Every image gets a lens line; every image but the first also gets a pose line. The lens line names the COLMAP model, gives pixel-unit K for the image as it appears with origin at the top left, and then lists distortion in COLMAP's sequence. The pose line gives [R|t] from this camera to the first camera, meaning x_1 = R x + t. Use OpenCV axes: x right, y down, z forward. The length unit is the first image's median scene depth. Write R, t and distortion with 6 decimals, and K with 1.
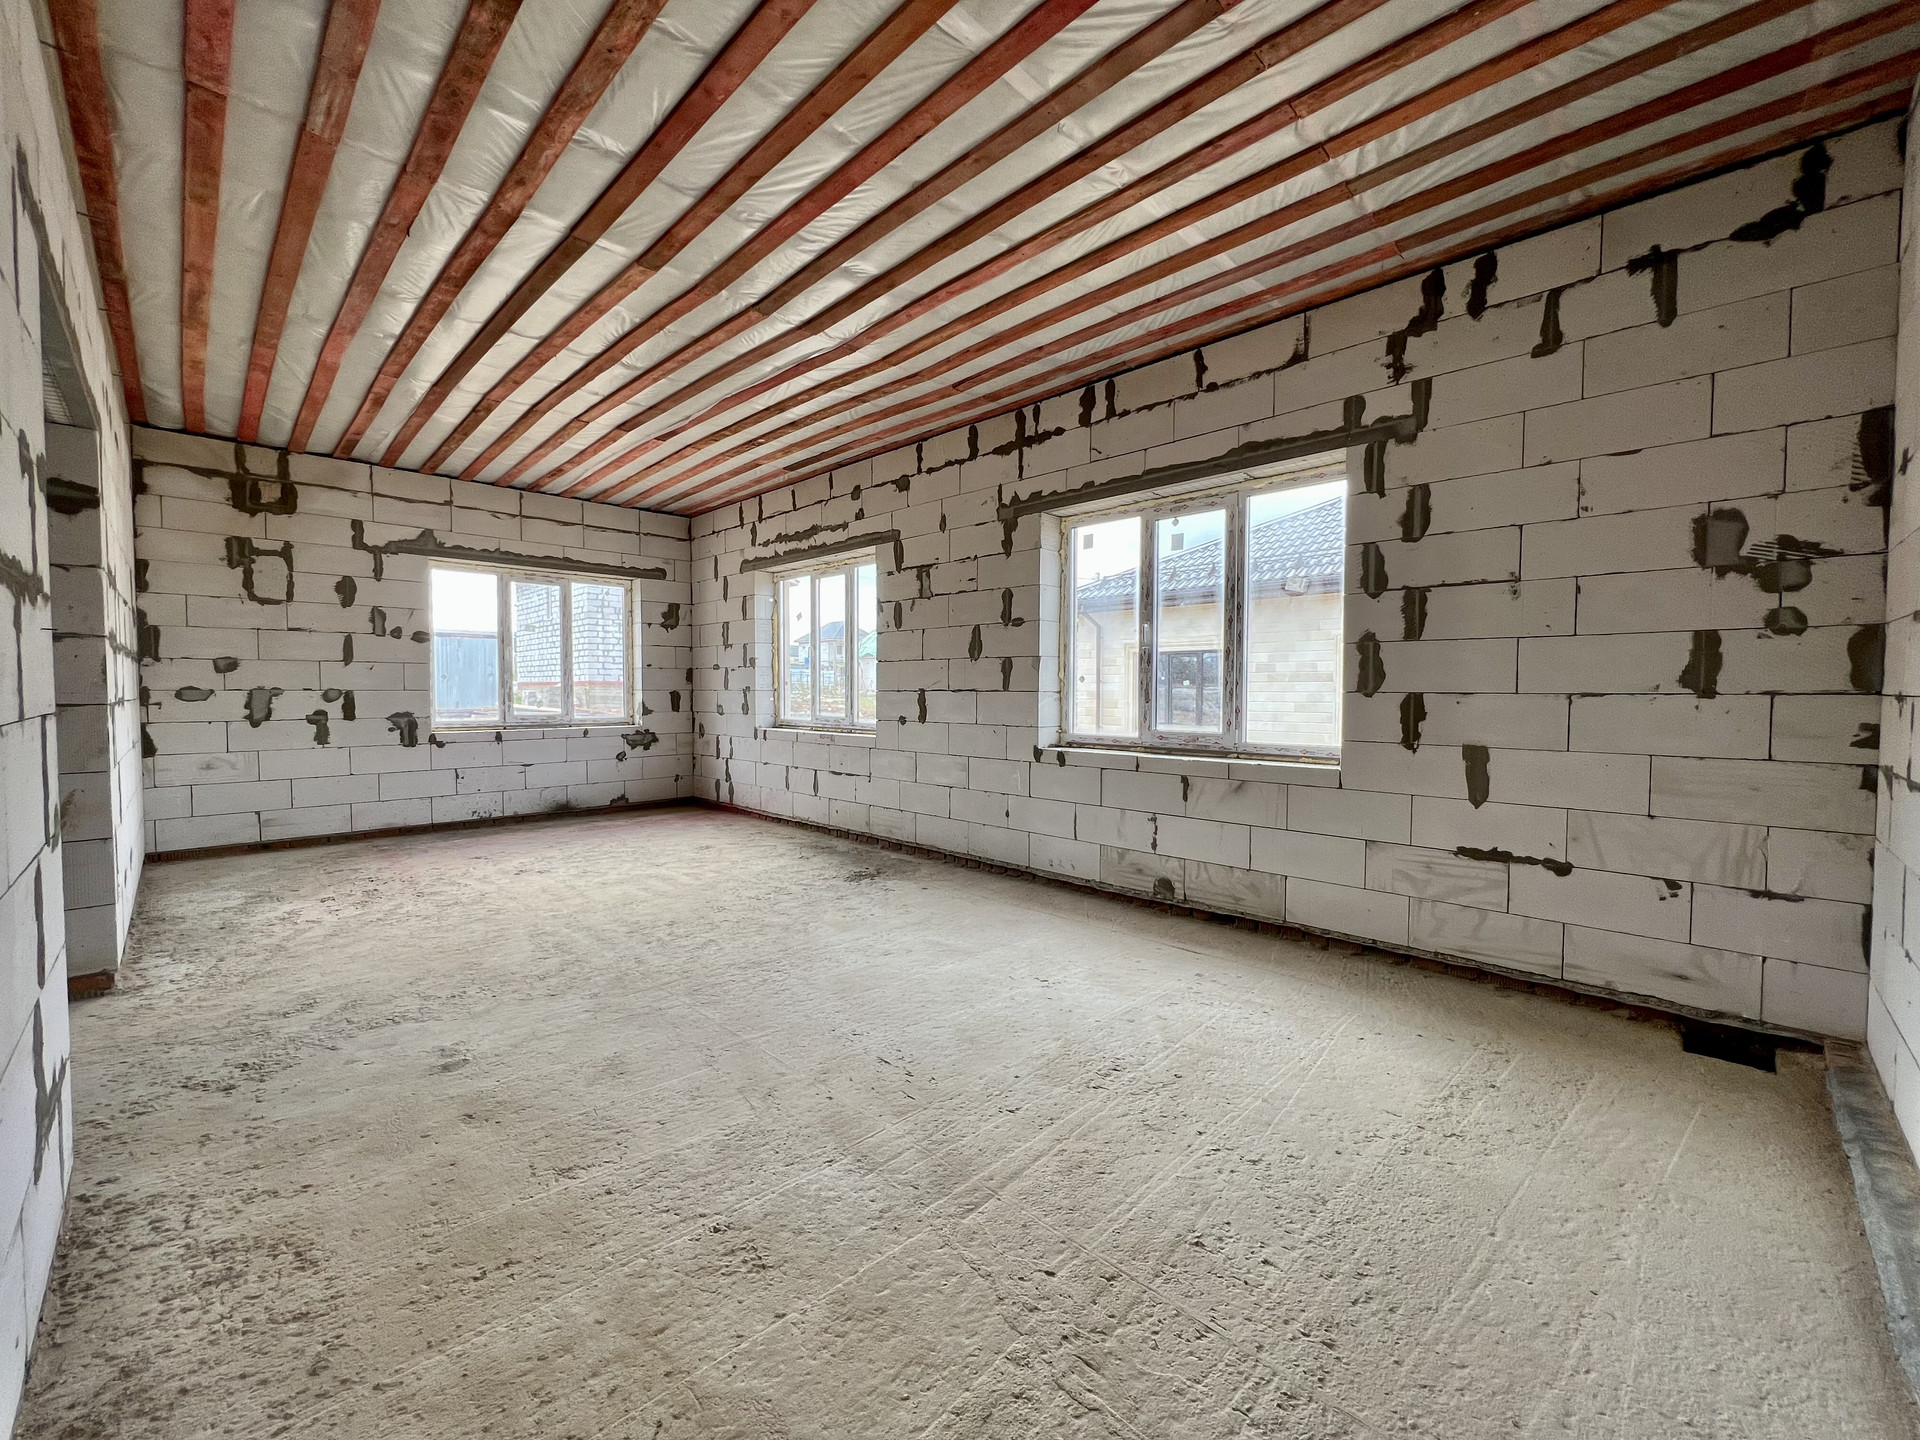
lens RADIAL K [[767.7, 0, 954.3], [0, 767.7, 720.7], [0, 0, 1]] dist [-0.000263, -0.000045]
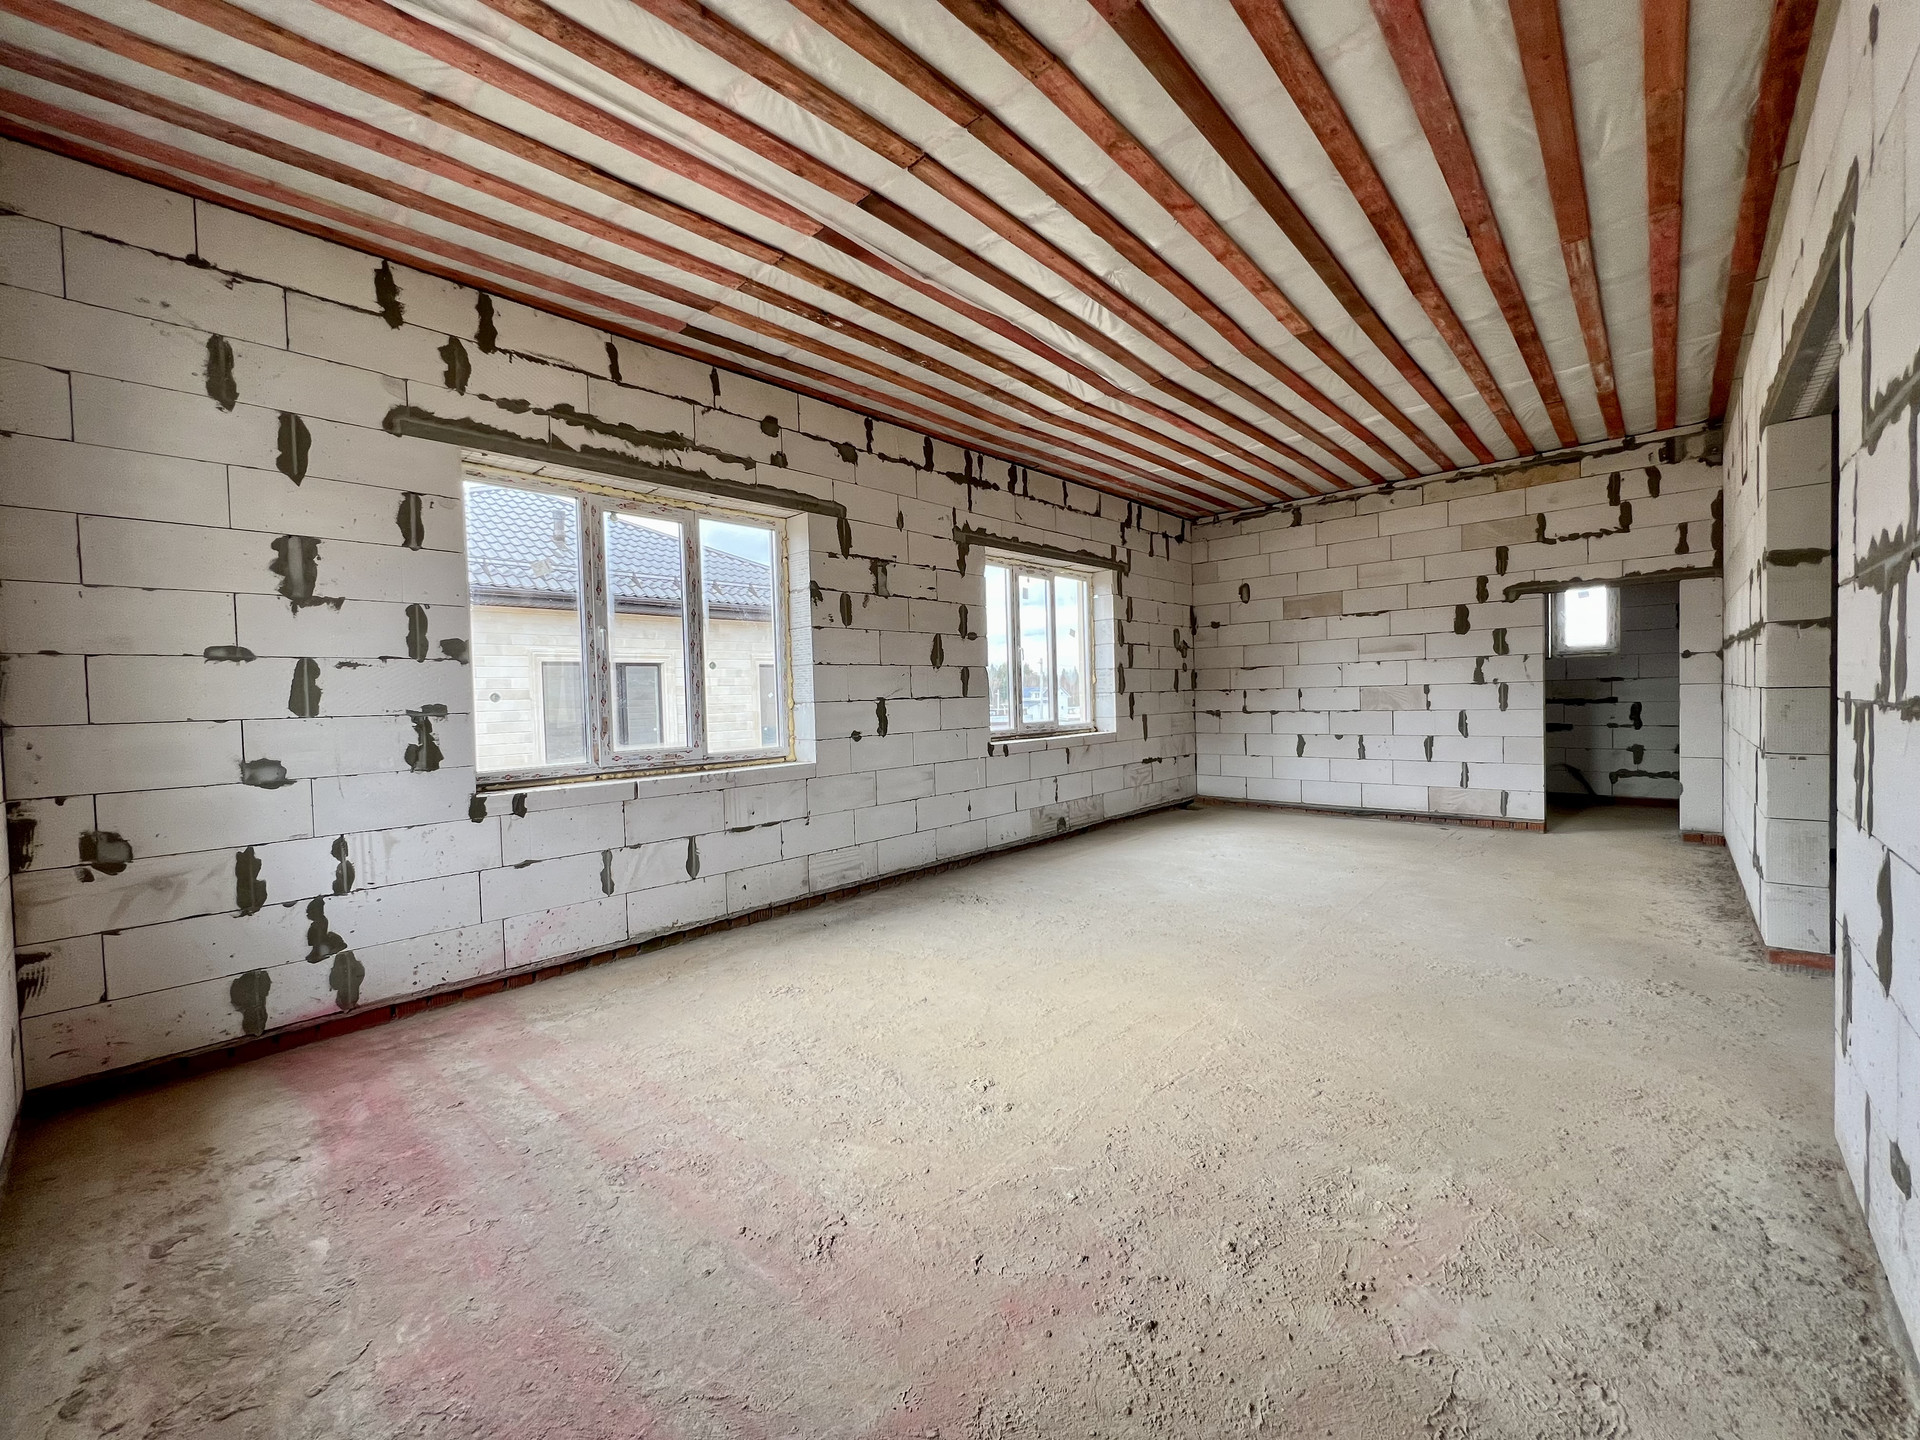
lens RADIAL K [[767.7, 0, 954.3], [0, 767.7, 720.7], [0, 0, 1]] dist [-0.000263, -0.000045]
pose [[-0.034845, -0.034939, 0.998782, -1.041887], [0.066147, 0.997117, 0.037189, -0.047474], [-0.997201, 0.067362, -0.032433, 1.059958]]
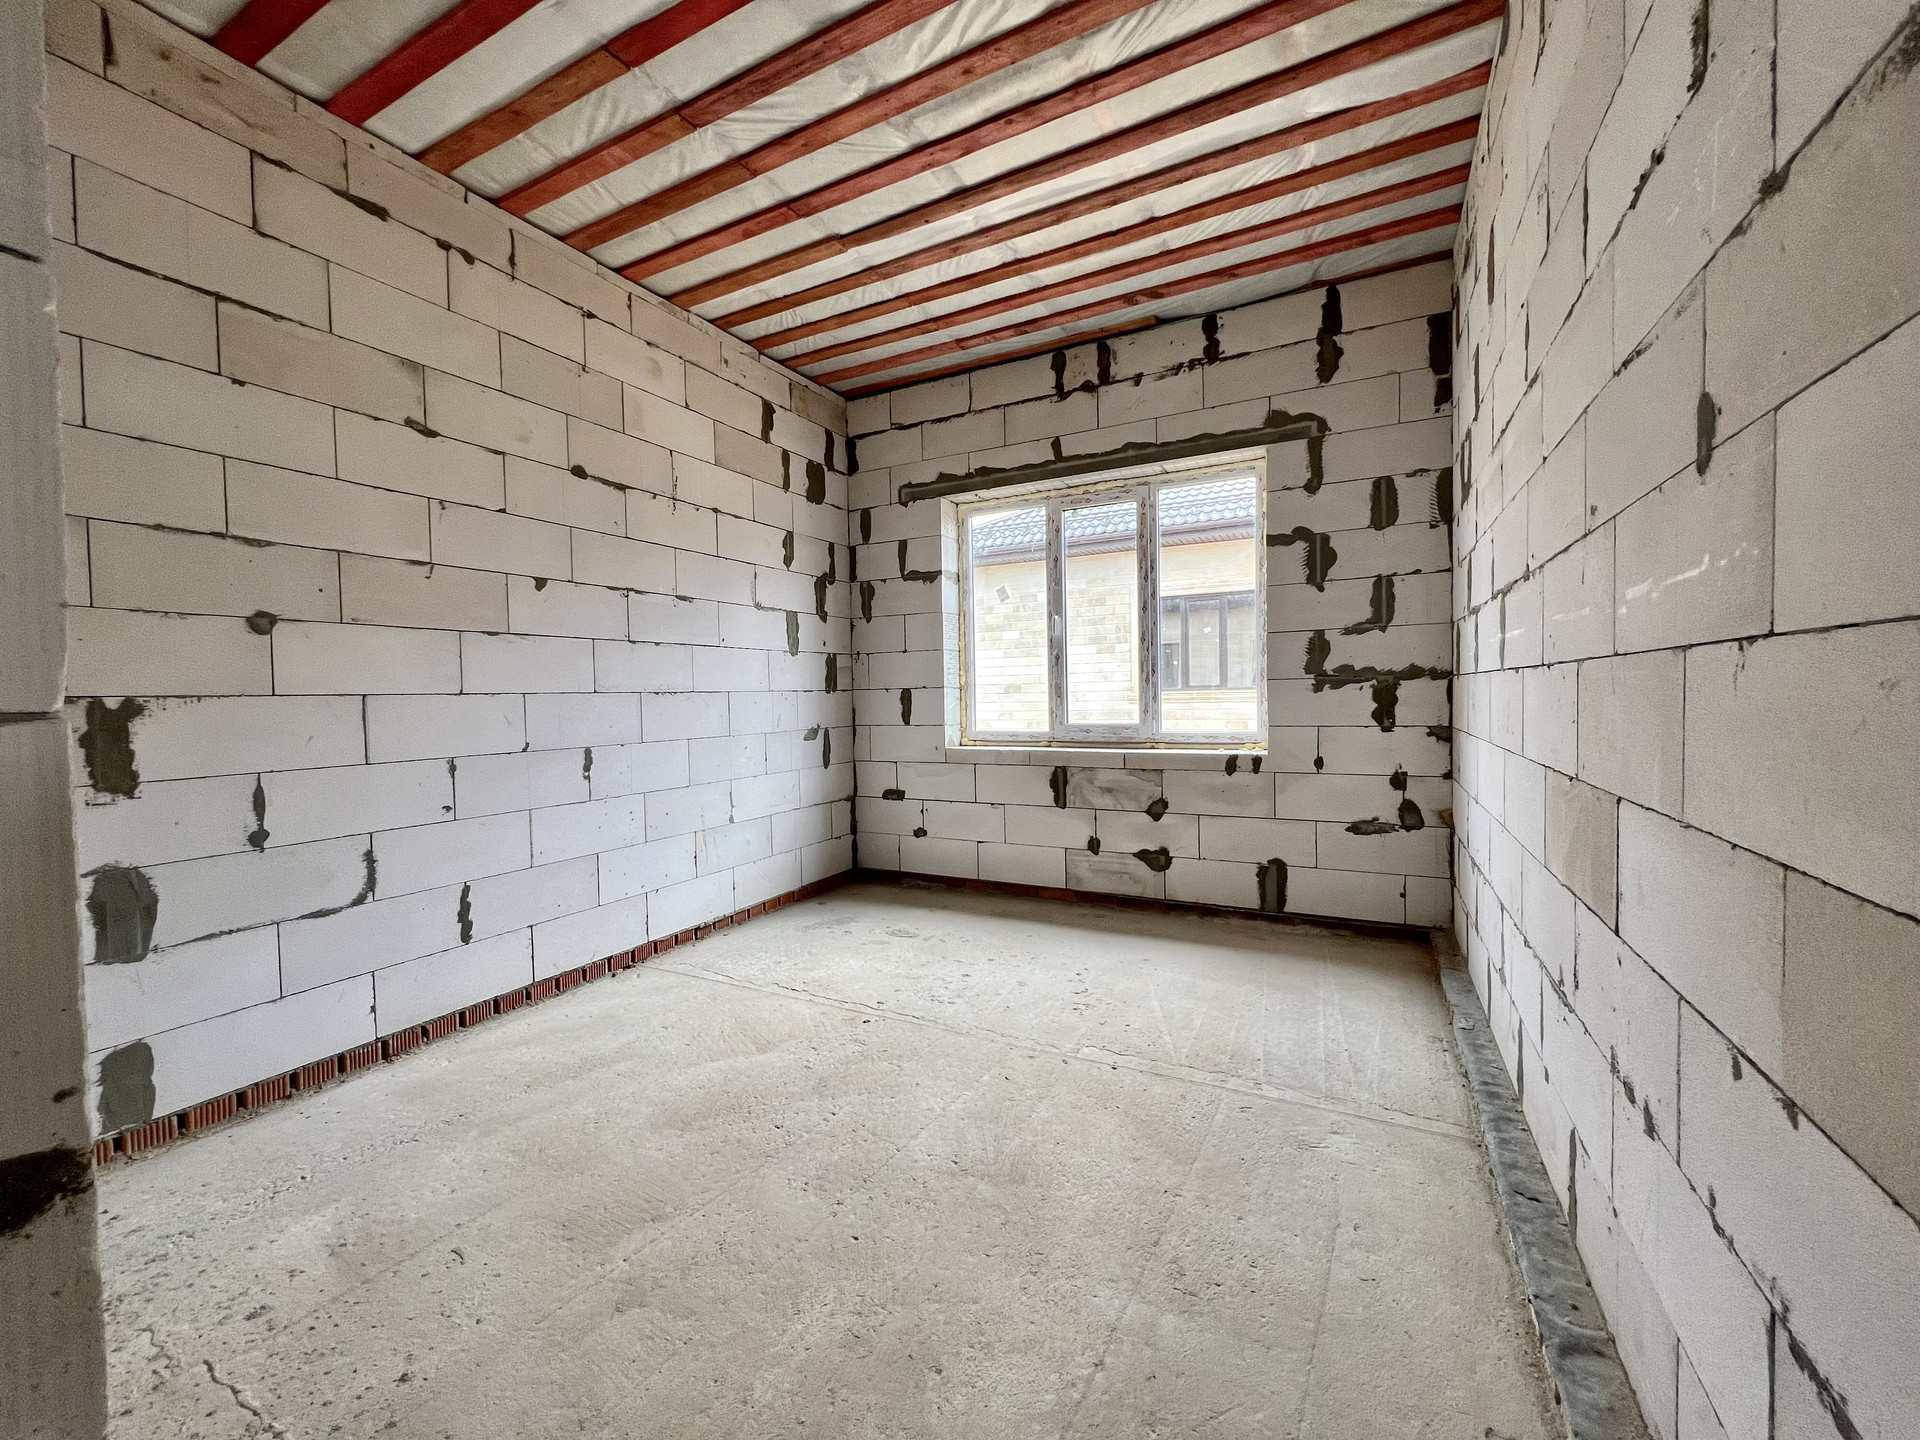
lens RADIAL K [[705.2, 0, 960.0], [0, 705.2, 720.0], [0, 0, 1]] dist [-0.023239, -0.000038]
pose [[0.939930, -0.052233, 0.337347, -0.164282], [0.050995, 0.998620, 0.012535, -0.007642], [-0.337537, 0.005421, 0.941297, 0.168898]]
